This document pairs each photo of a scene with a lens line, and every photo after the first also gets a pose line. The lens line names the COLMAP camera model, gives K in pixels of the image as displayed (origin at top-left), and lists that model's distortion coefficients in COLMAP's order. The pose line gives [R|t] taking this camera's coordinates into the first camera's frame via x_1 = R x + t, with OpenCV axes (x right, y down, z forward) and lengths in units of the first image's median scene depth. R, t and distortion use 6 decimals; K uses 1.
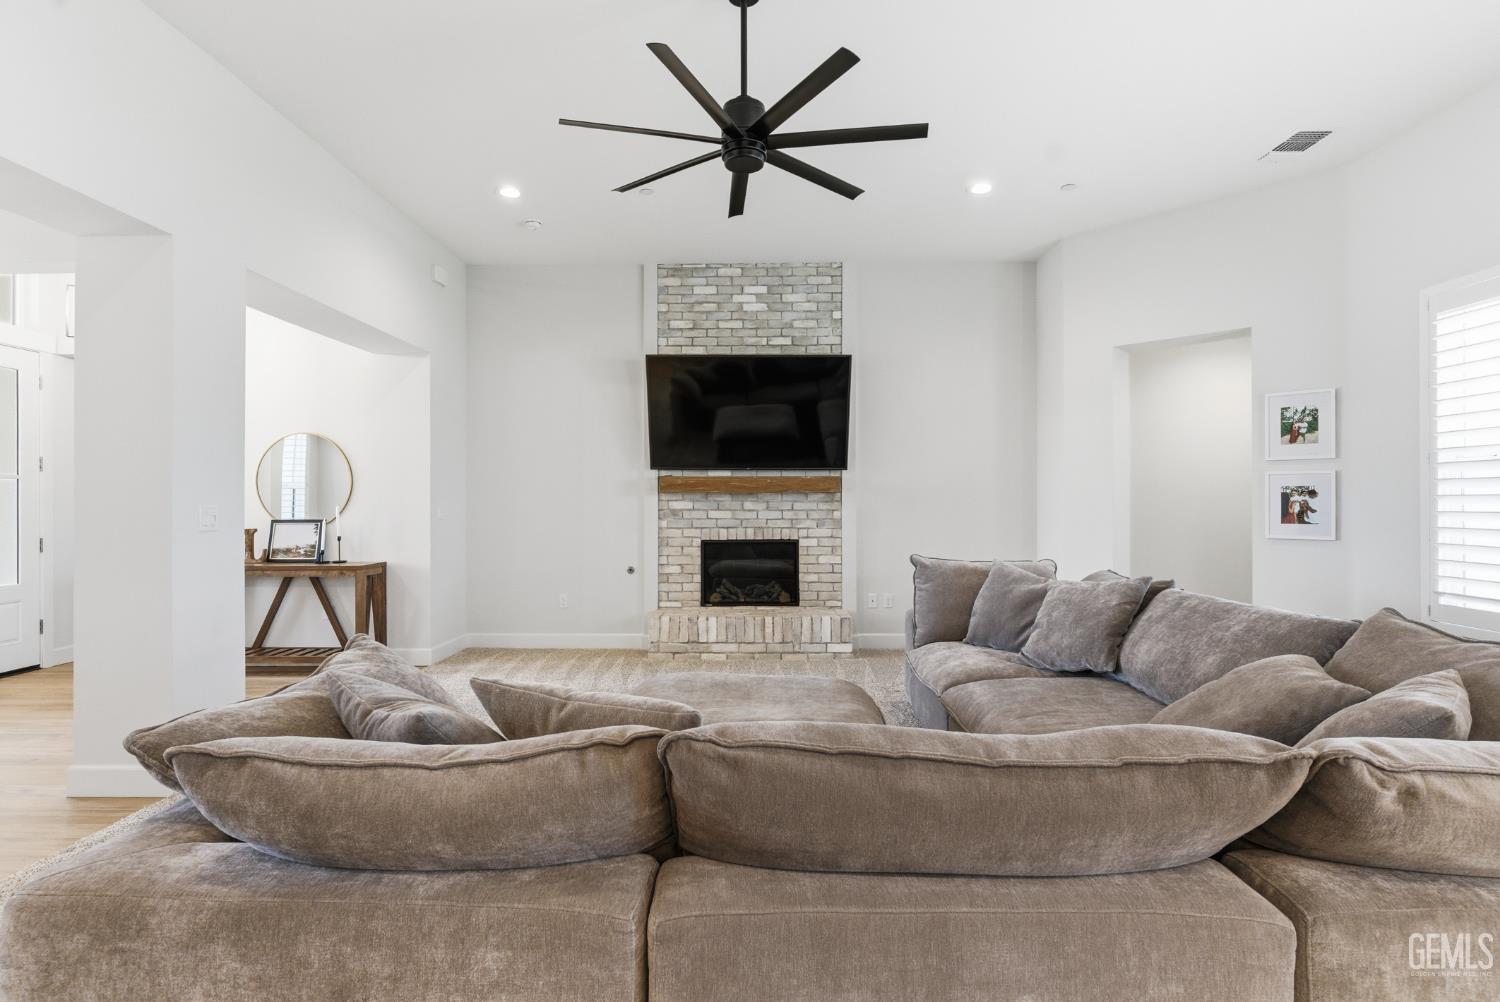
lens RADIAL K [[728.1, 0, 746.6], [0, 728.1, 501.1], [0, 0, 1]] dist [0.010569, -0.004268]
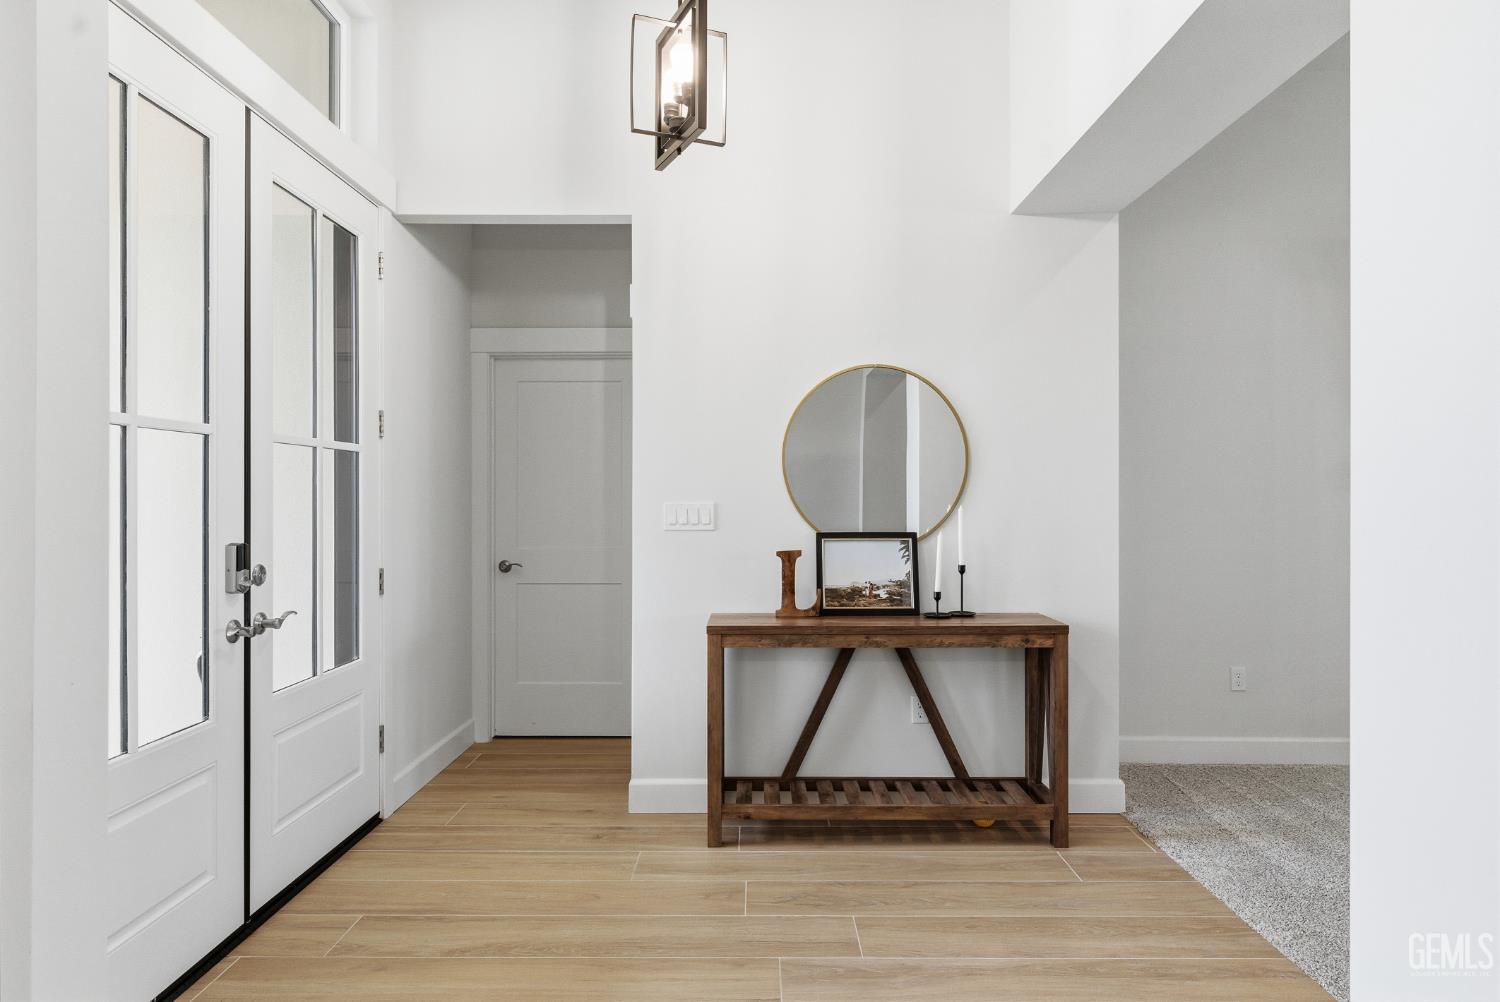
lens RADIAL K [[895.1, 0, 756.8], [0, 895.1, 499.5], [0, 0, 1]] dist [0.004902, -0.002308]
pose [[0.999877, 0.005076, 0.014827, -0.628074], [-0.005123, 0.999982, 0.003138, 0.000605], [-0.014811, -0.003214, 0.999885, 0.327329]]
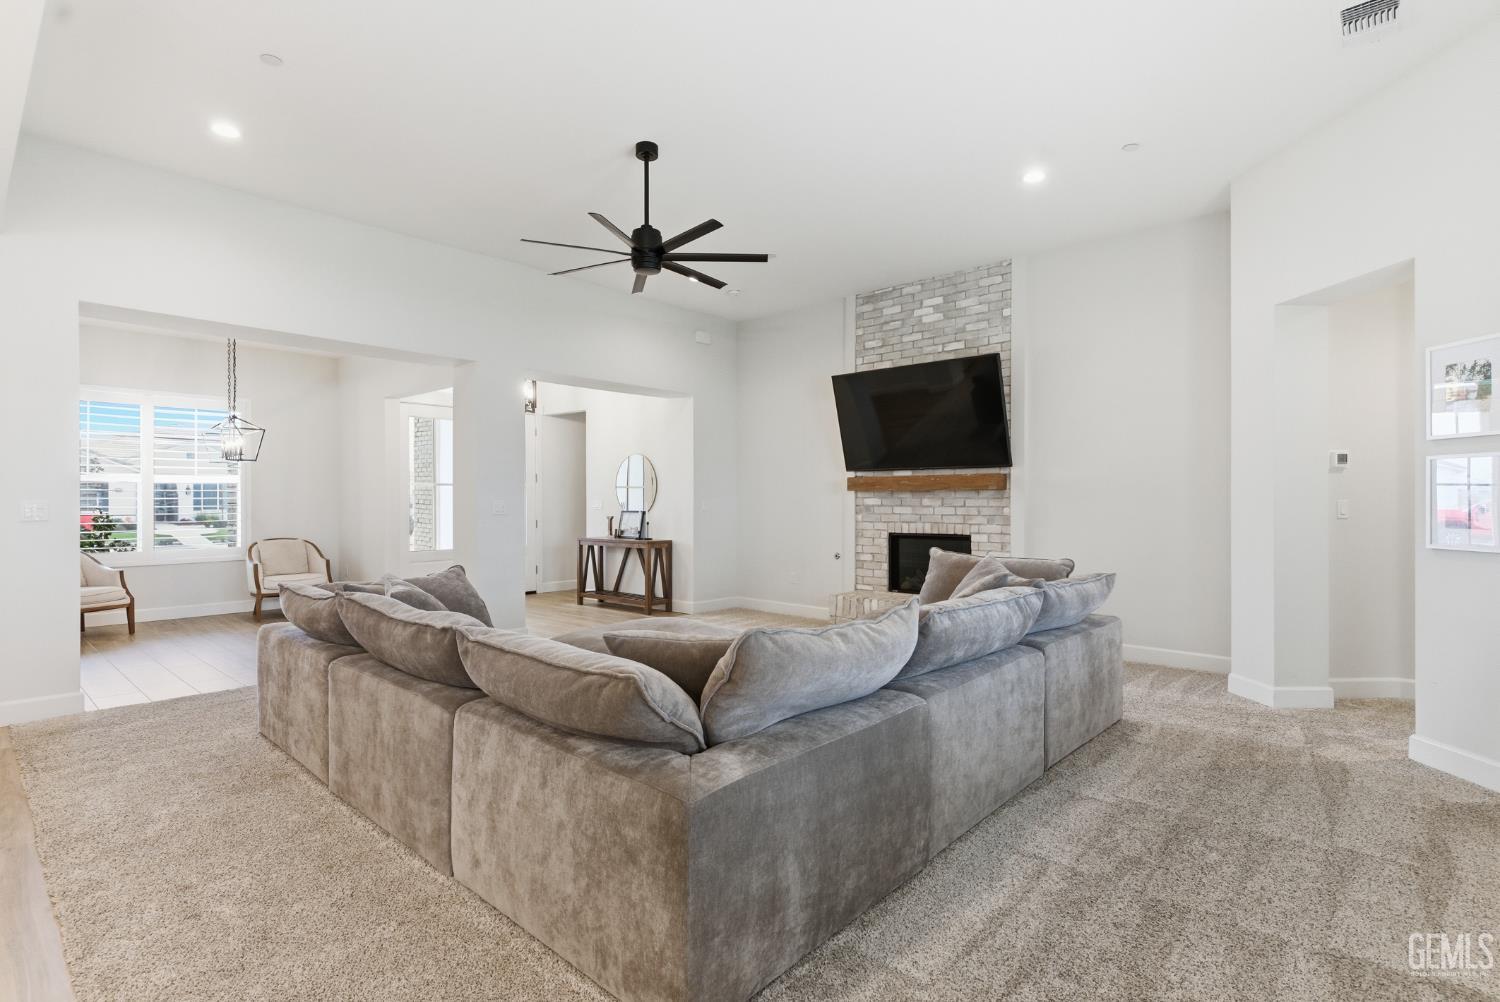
lens RADIAL K [[728.1, 0, 757.5], [0, 728.1, 501.6], [0, 0, 1]] dist [0.010569, -0.004268]
pose [[0.753616, 0.000681, -0.657315, 0.527582], [0.002781, 0.999987, 0.004225, 0.000110], [0.657309, -0.005012, 0.753604, 0.016554]]
